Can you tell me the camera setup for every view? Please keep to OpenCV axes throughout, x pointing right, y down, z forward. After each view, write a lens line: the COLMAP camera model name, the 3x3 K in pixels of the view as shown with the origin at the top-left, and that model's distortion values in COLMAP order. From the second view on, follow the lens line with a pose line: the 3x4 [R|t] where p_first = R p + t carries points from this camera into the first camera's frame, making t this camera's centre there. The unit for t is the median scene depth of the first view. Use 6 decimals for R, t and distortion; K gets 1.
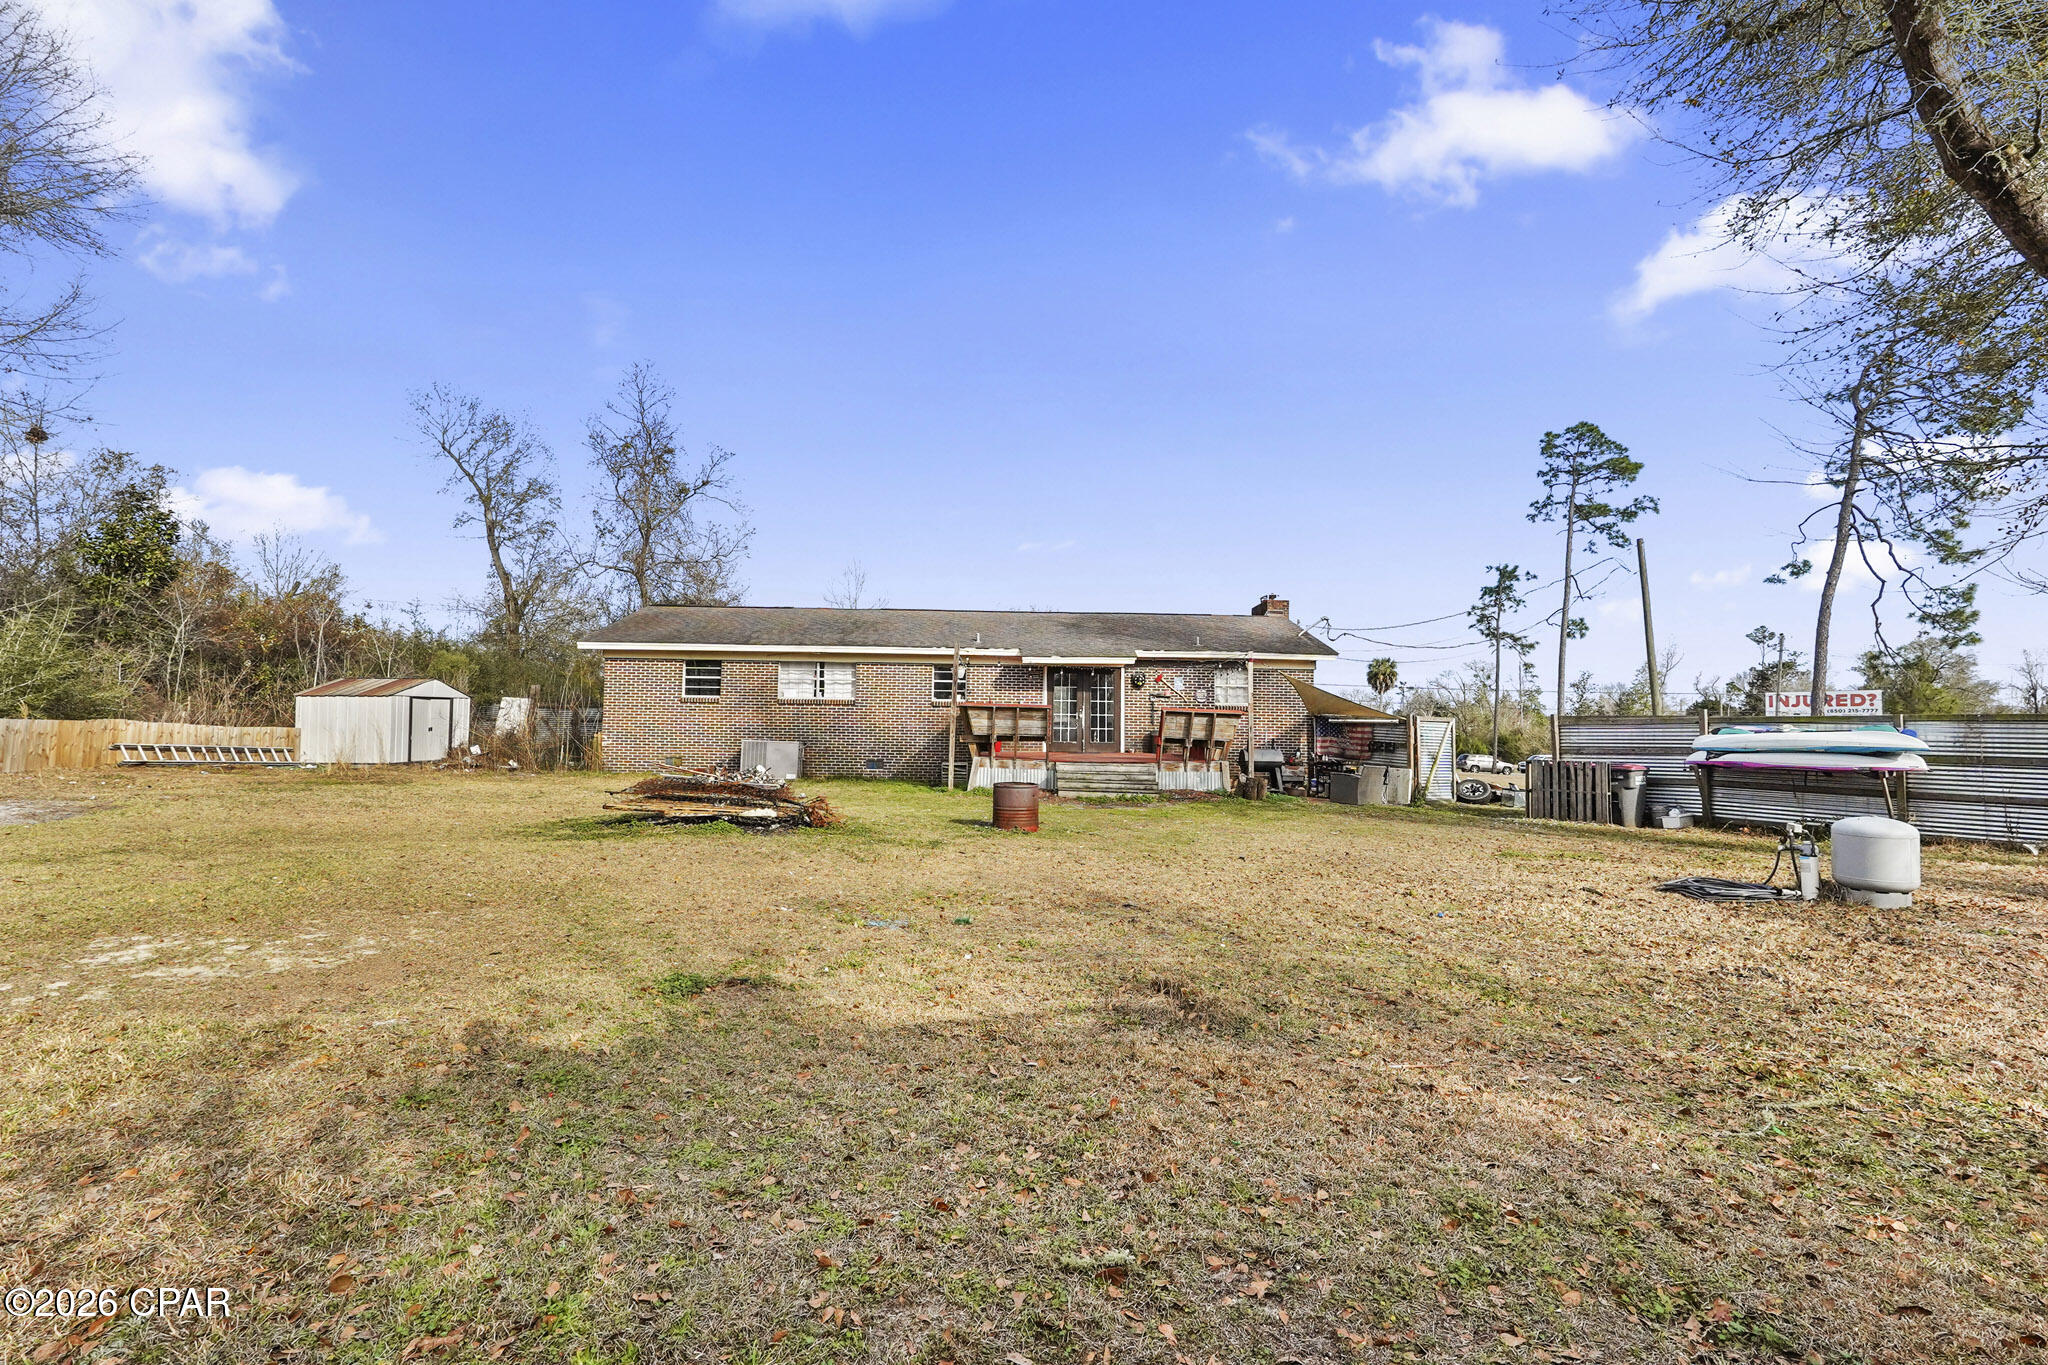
lens RADIAL K [[936.0, 0, 1022.0], [0, 936.0, 693.1], [0, 0, 1]] dist [-0.002850, -0.000186]
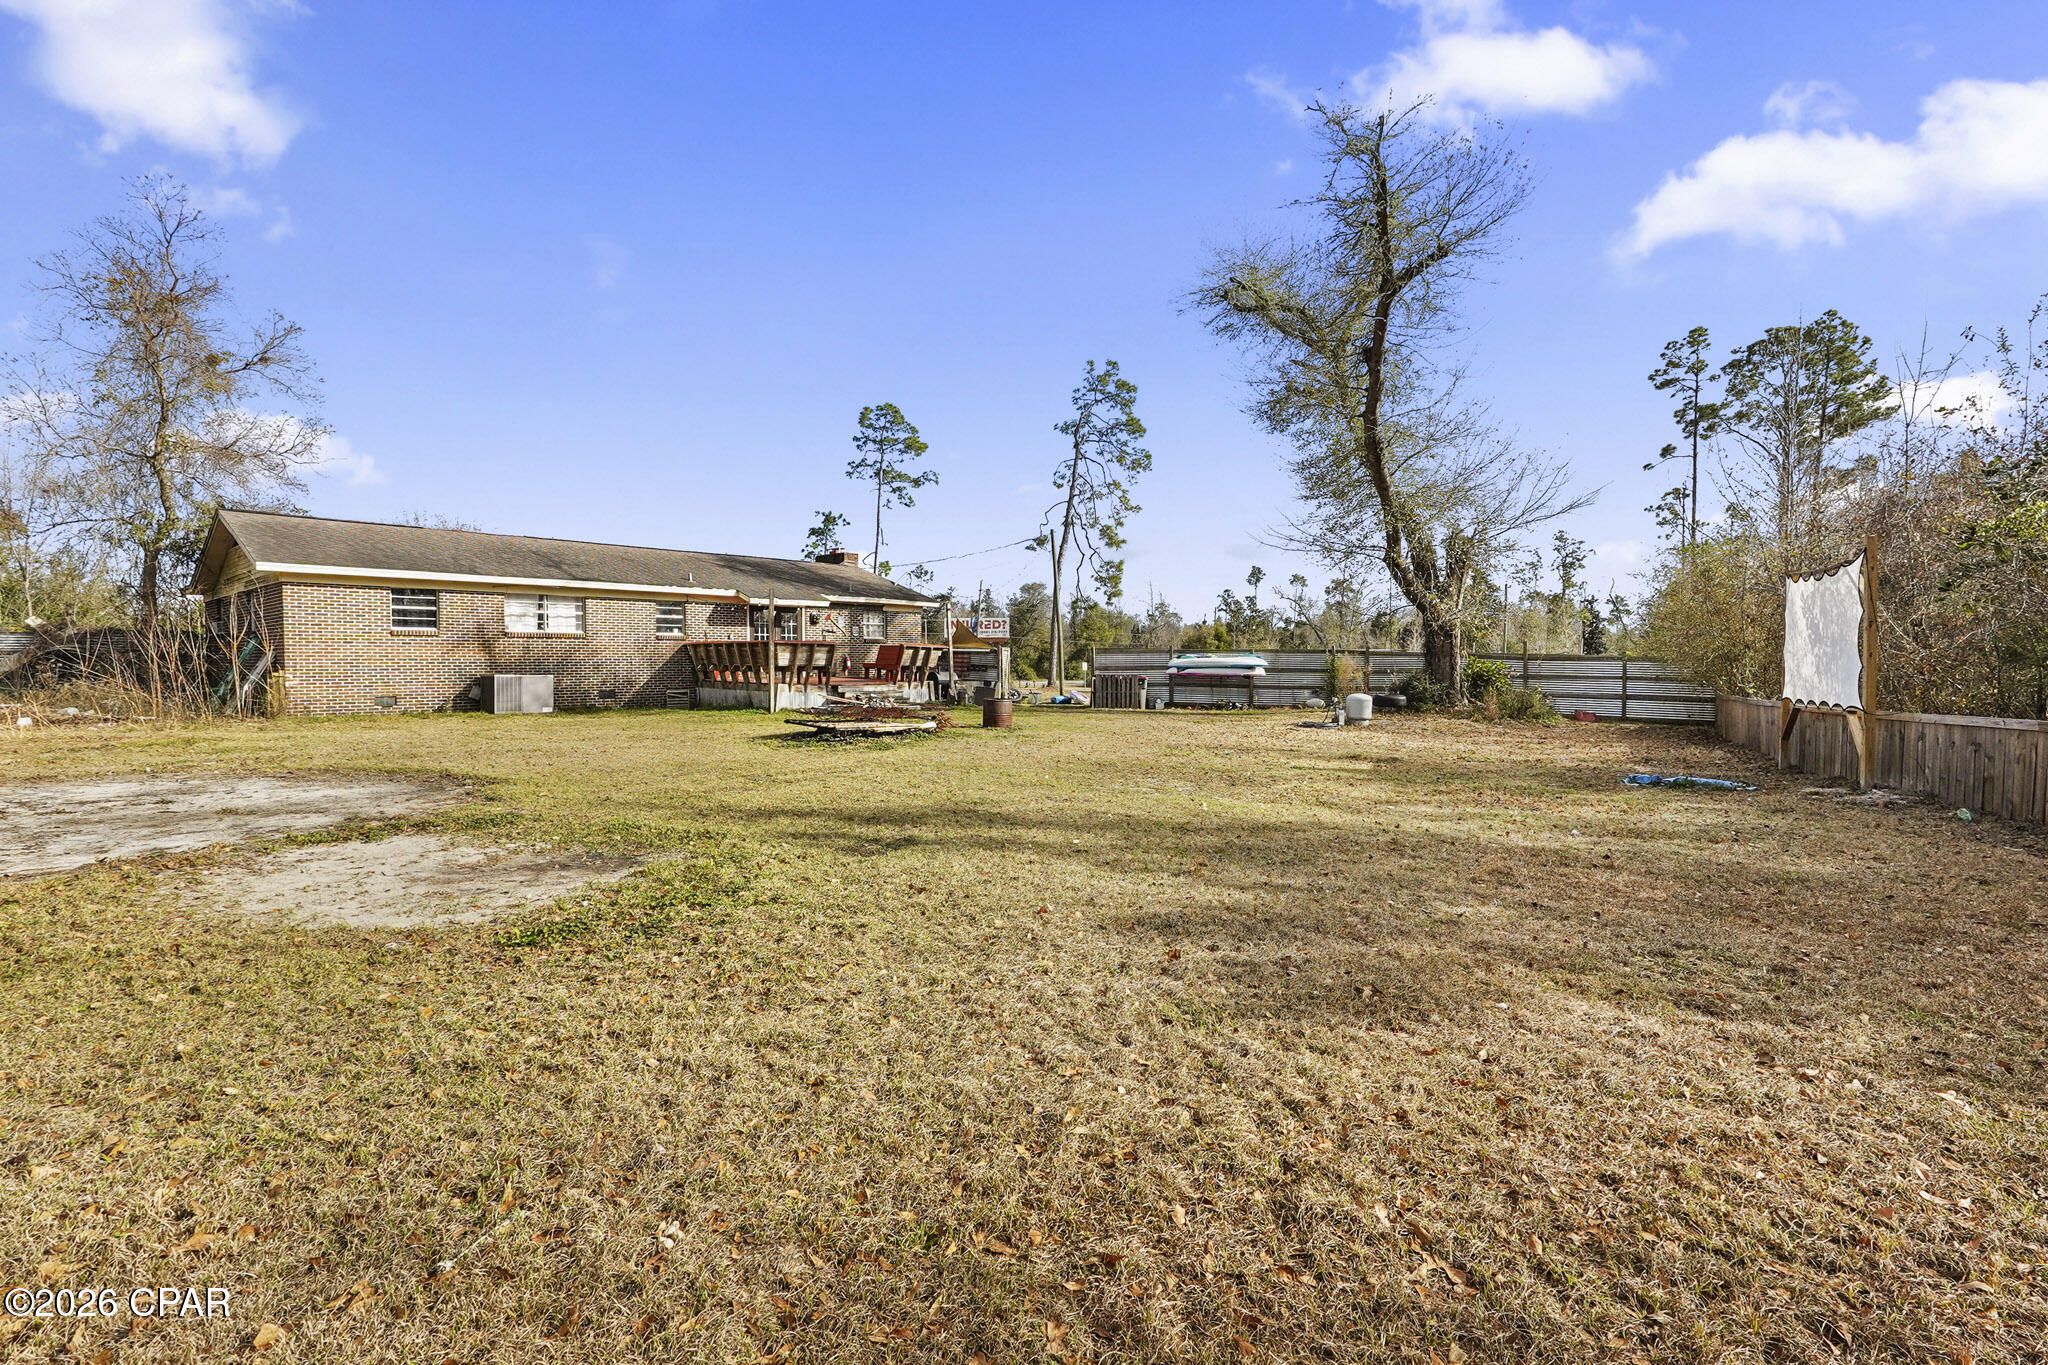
lens RADIAL K [[936.0, 0, 1026.3], [0, 936.0, 678.0], [0, 0, 1]] dist [-0.002850, -0.000186]
pose [[0.690588, -0.029352, 0.722653, -0.578964], [-0.023882, 0.997706, 0.063345, -0.020217], [-0.722854, -0.061003, 0.688302, -0.058585]]
